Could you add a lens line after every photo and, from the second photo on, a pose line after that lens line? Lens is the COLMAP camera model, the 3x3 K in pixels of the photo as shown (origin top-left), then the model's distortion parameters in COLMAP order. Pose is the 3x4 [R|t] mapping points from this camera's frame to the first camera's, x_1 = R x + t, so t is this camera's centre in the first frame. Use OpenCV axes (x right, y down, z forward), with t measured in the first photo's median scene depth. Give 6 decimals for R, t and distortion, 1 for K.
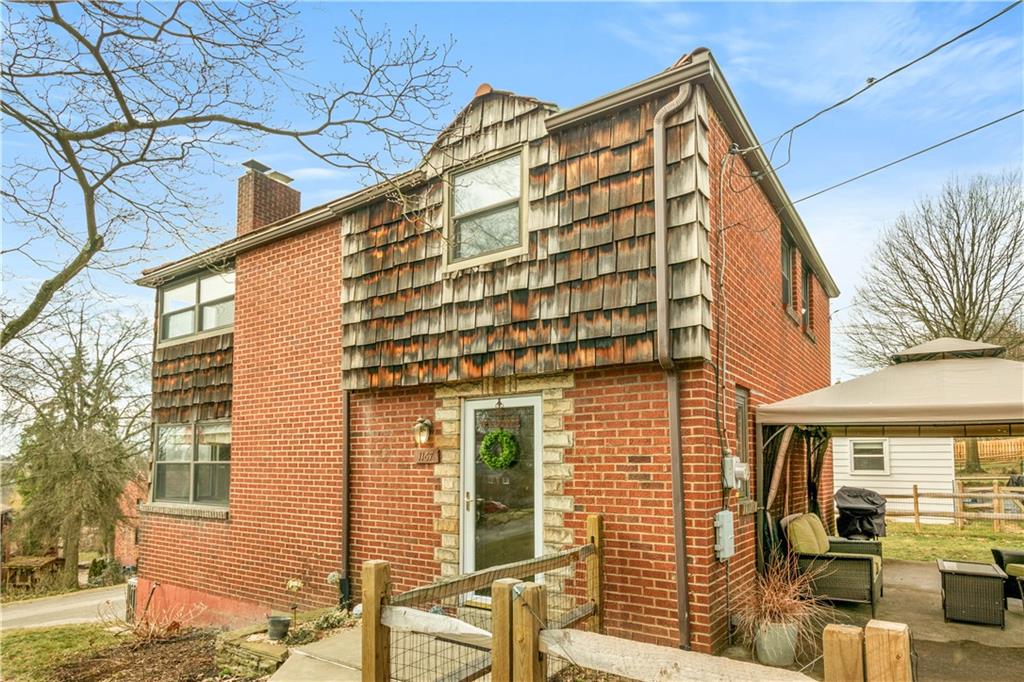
lens RADIAL K [[584.6, 0, 512.0], [0, 584.6, 341.0], [0, 0, 1]] dist [-0.000110, -0.000162]
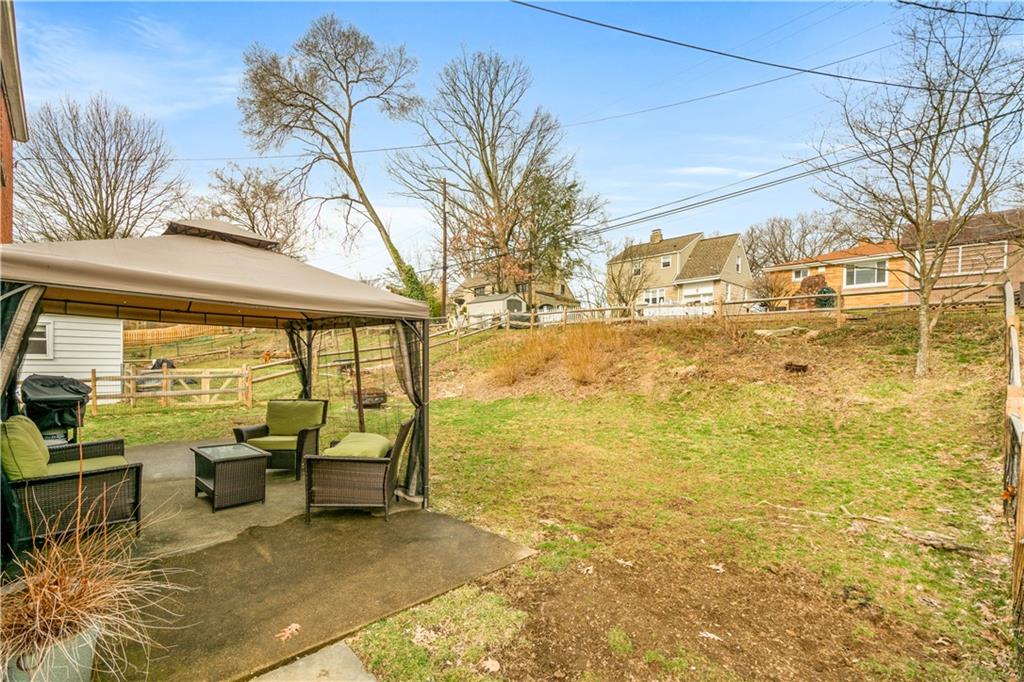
lens RADIAL K [[466.2, 0, 507.9], [0, 466.2, 384.1], [0, 0, 1]] dist [-0.001073, -0.000460]
pose [[0.186374, -0.055357, 0.980918, 0.036609], [-0.220167, 0.970666, 0.096610, 0.038159], [-0.957492, -0.233971, 0.168719, 0.181468]]
